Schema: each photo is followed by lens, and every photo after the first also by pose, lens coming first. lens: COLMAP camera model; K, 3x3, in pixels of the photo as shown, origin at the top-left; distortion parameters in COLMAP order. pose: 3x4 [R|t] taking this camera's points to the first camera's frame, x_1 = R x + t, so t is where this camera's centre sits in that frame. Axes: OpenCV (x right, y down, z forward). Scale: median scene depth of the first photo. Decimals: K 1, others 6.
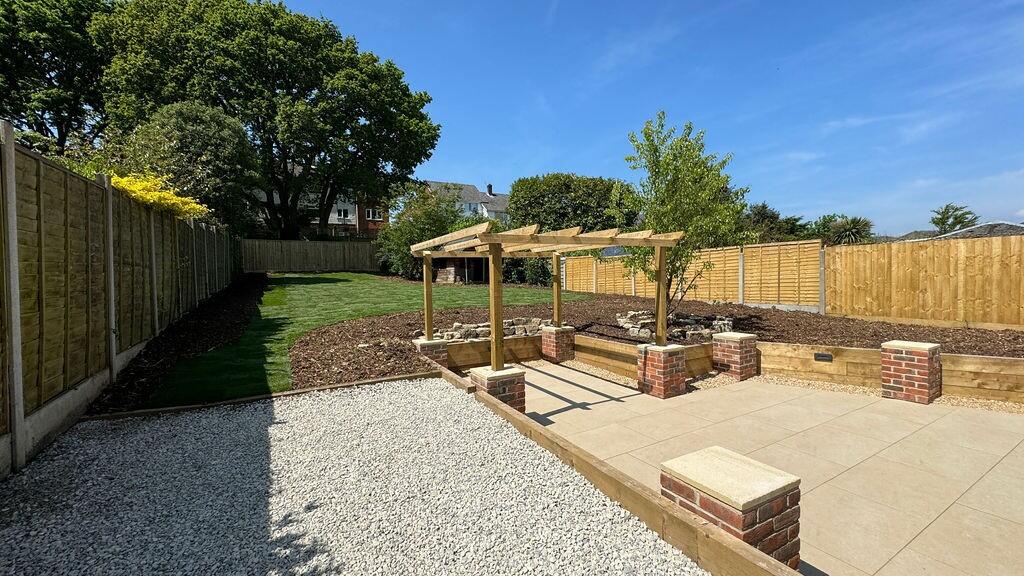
lens RADIAL K [[416.4, 0, 516.2], [0, 416.4, 275.1], [0, 0, 1]] dist [-0.001601, 0.000141]
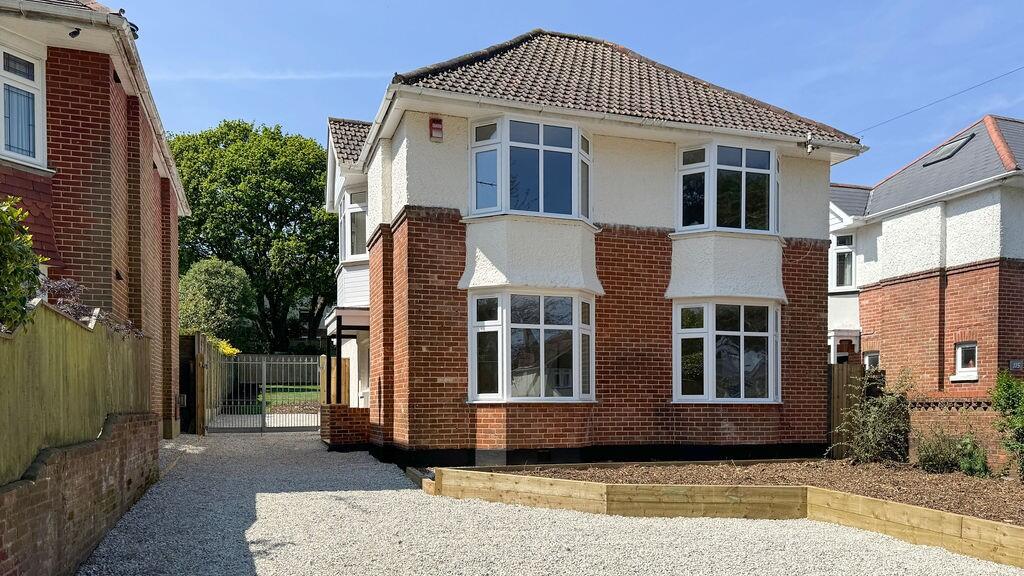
lens RADIAL K [[758.0, 0, 512.0], [0, 758.0, 288.0], [0, 0, 1]] dist [-0.001970, -0.002643]
pose [[0.983496, -0.013028, -0.180458, 0.502510], [-0.014992, 0.988106, -0.153040, 0.034219], [0.180306, 0.153220, 0.971604, -0.978522]]
